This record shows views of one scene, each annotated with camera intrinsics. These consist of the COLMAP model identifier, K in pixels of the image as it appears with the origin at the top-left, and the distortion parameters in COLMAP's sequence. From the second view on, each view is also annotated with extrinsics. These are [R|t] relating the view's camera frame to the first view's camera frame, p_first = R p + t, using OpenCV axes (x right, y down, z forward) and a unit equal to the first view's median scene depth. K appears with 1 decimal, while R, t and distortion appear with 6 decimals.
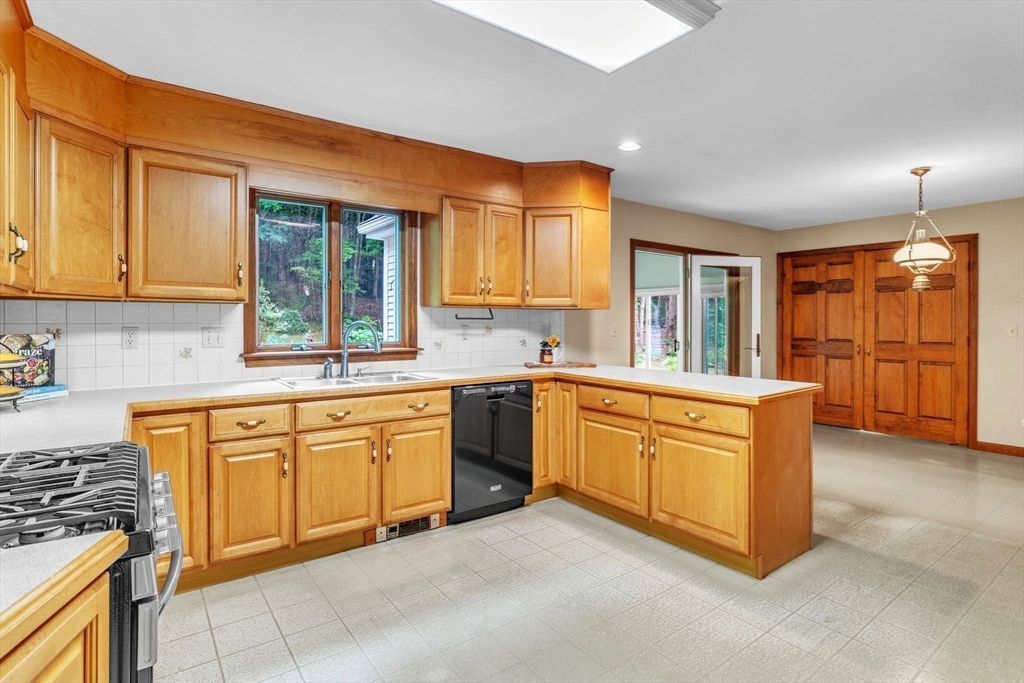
lens RADIAL K [[521.3, 0, 518.2], [0, 521.3, 326.1], [0, 0, 1]] dist [-0.015166, 0.008705]
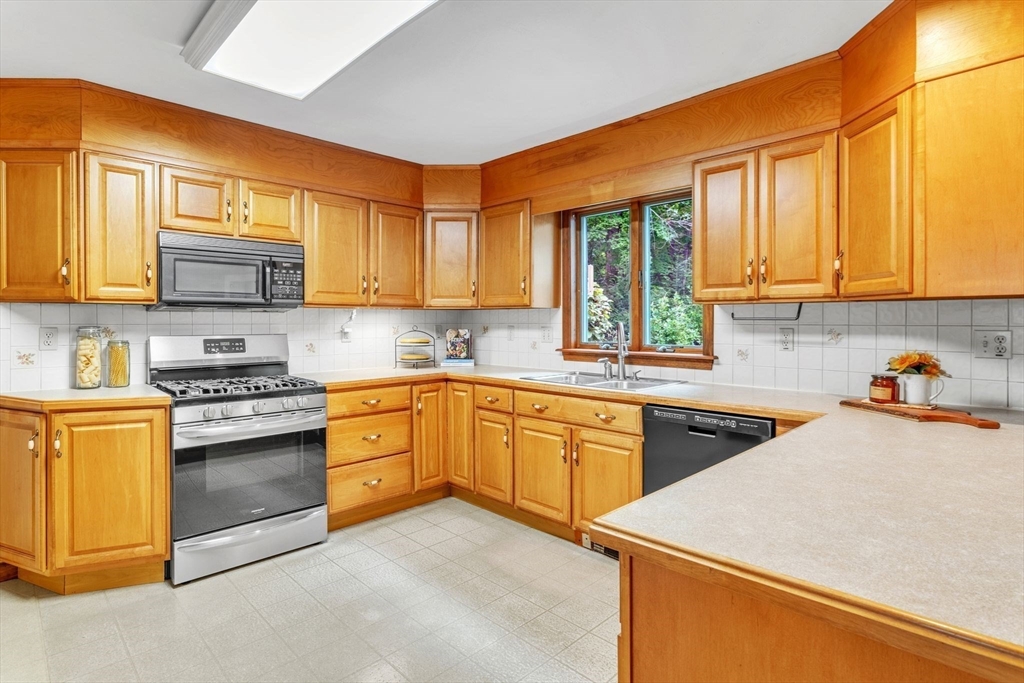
lens RADIAL K [[521.3, 0, 503.7], [0, 521.3, 324.1], [0, 0, 1]] dist [-0.015166, 0.008705]
pose [[0.142389, 0.006437, -0.989790, 0.684209], [-0.008154, 0.999953, 0.005330, -0.010072], [0.989777, 0.007311, 0.142434, 0.709384]]
